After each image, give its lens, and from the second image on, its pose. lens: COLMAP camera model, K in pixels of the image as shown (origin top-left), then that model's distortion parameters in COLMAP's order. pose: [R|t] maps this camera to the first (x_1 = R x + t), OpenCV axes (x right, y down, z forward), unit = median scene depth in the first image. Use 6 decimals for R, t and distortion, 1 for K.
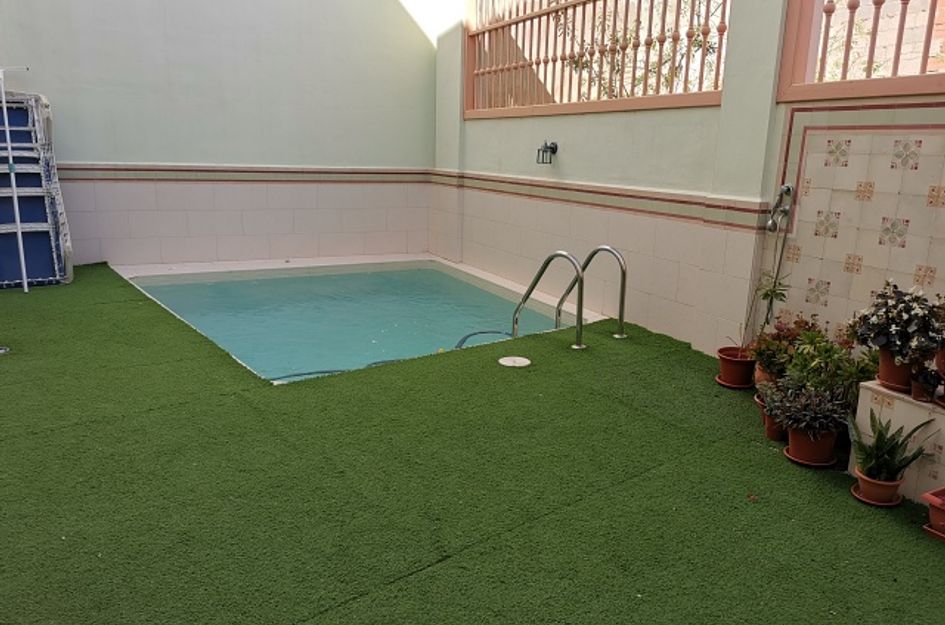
lens RADIAL K [[712.4, 0, 472.5], [0, 712.4, 312.5], [0, 0, 1]] dist [0.091838, -0.005106]
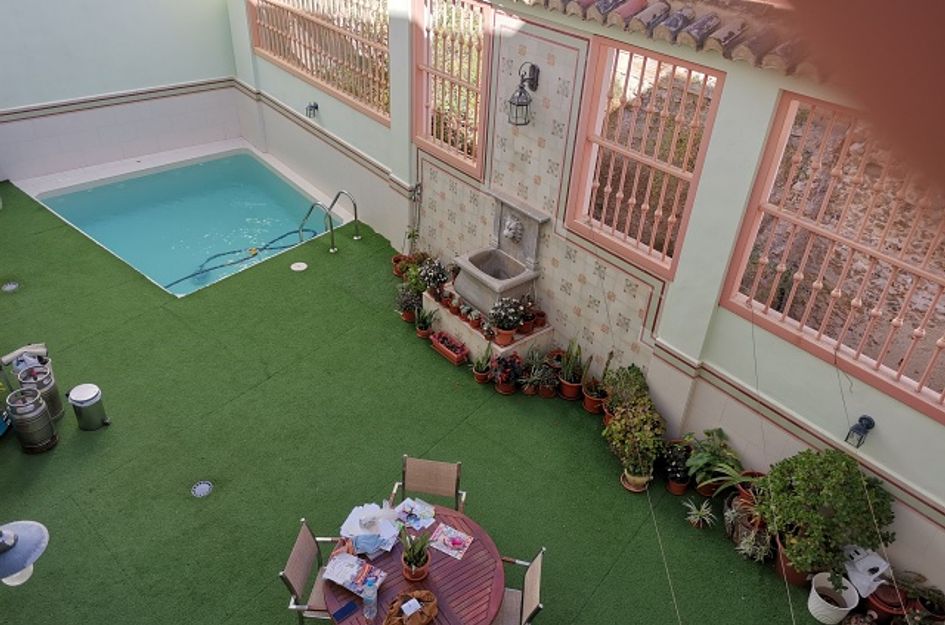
lens RADIAL K [[712.4, 0, 472.5], [0, 712.4, 312.5], [0, 0, 1]] dist [0.091838, -0.005106]
pose [[0.974299, -0.104843, 0.199373, 0.120960], [0.024388, 0.928977, 0.369332, -0.554627], [-0.223935, -0.354978, 0.907658, -1.012134]]
